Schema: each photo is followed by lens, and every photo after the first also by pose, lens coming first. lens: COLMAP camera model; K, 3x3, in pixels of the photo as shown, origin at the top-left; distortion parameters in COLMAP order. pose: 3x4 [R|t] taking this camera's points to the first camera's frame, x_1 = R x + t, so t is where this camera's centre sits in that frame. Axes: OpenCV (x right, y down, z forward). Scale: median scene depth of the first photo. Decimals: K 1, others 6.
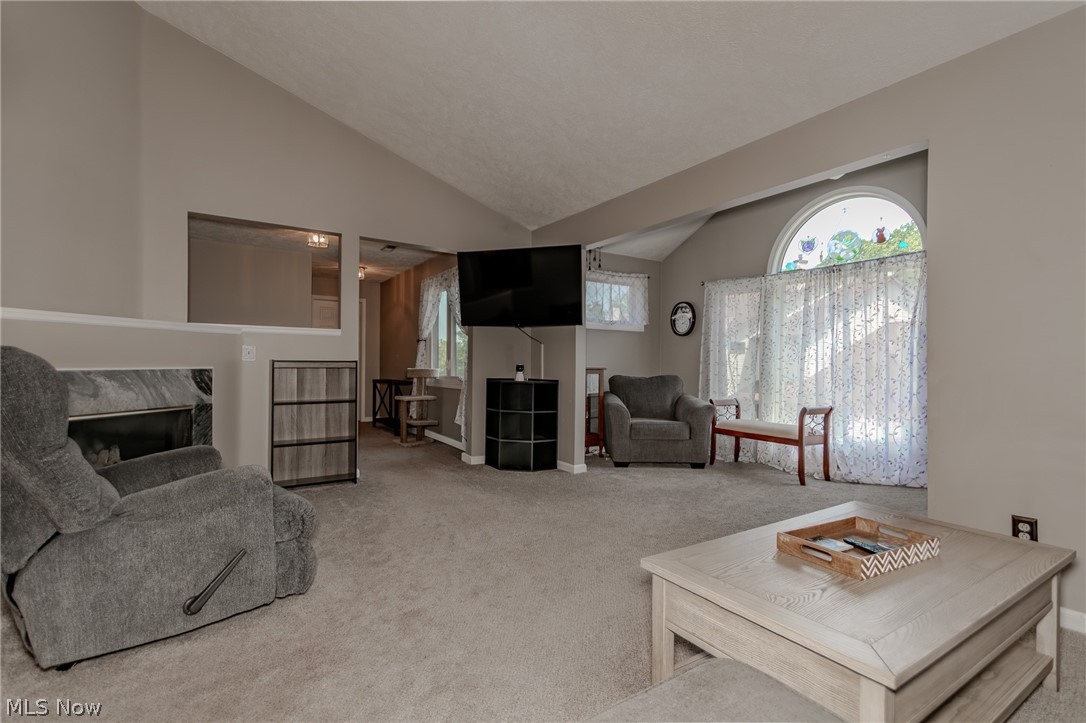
lens RADIAL K [[527.7, 0, 543.0], [0, 527.7, 361.5], [0, 0, 1]] dist [-0.002733, -0.001223]
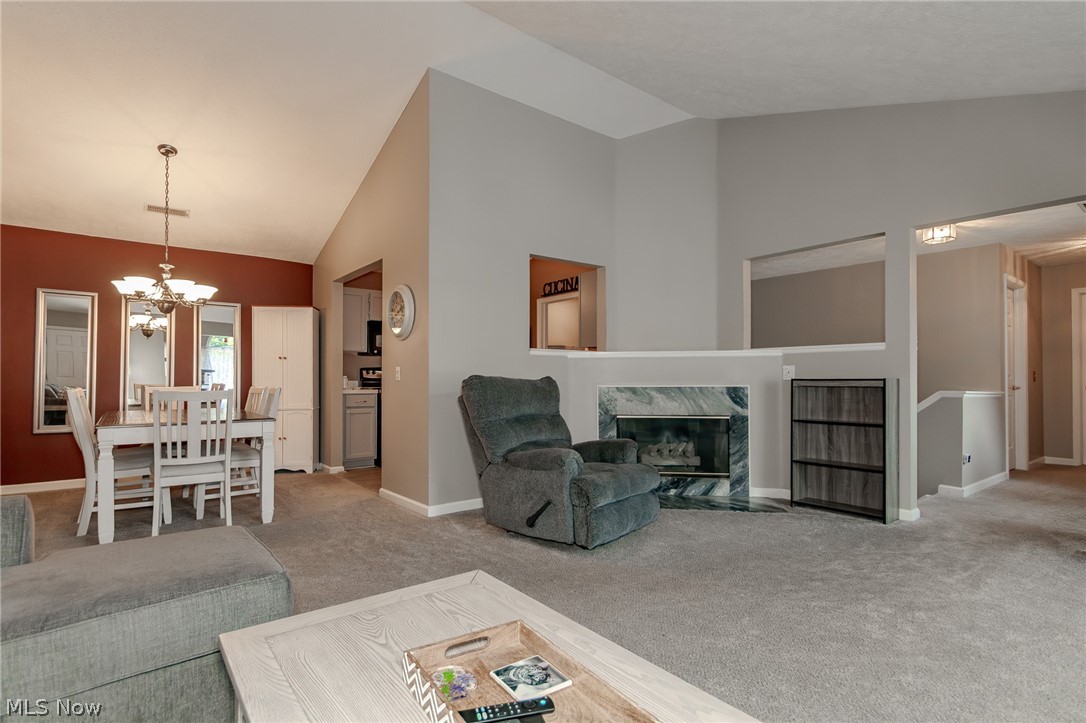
lens RADIAL K [[525.0, 0, 534.5], [0, 525.0, 372.5], [0, 0, 1]] dist [0.001480, -0.001554]
pose [[0.062247, -0.019027, -0.997879, 0.552573], [0.005161, 0.999811, -0.018742, 0.001393], [0.998047, -0.003984, 0.062333, 0.465852]]
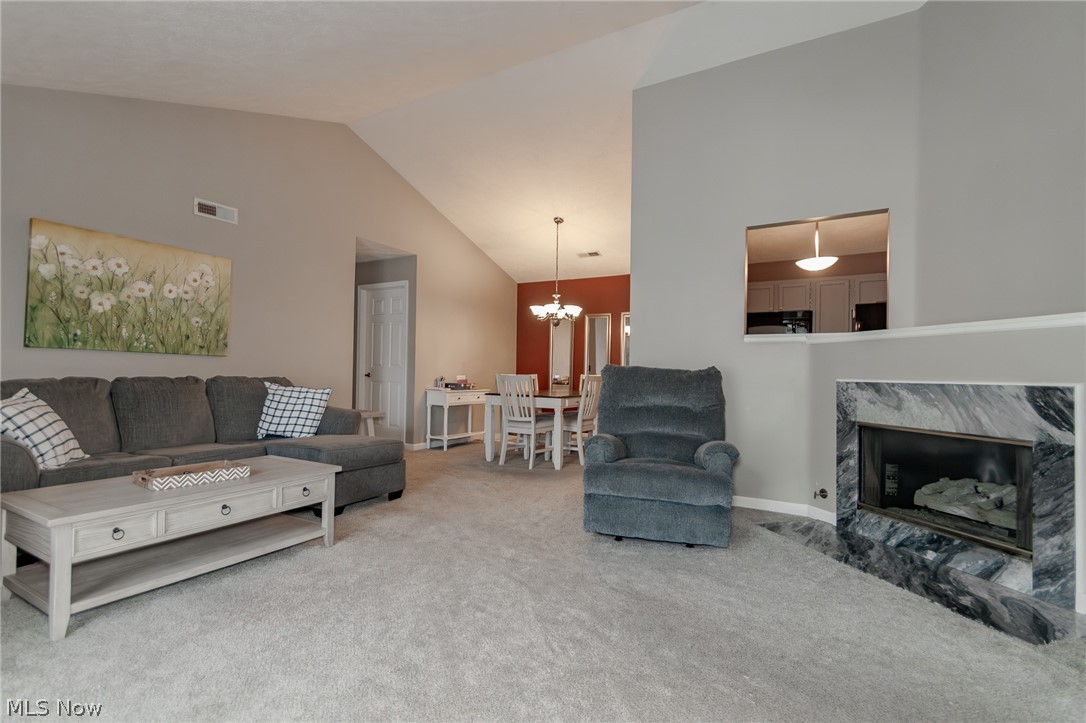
lens RADIAL K [[527.7, 0, 543.0], [0, 527.7, 361.5], [0, 0, 1]] dist [-0.002733, -0.001223]
pose [[-0.898297, -0.021281, -0.438874, 0.168116], [-0.012060, 0.999644, -0.023787, 0.006539], [0.439224, -0.016075, -0.898234, 1.325522]]
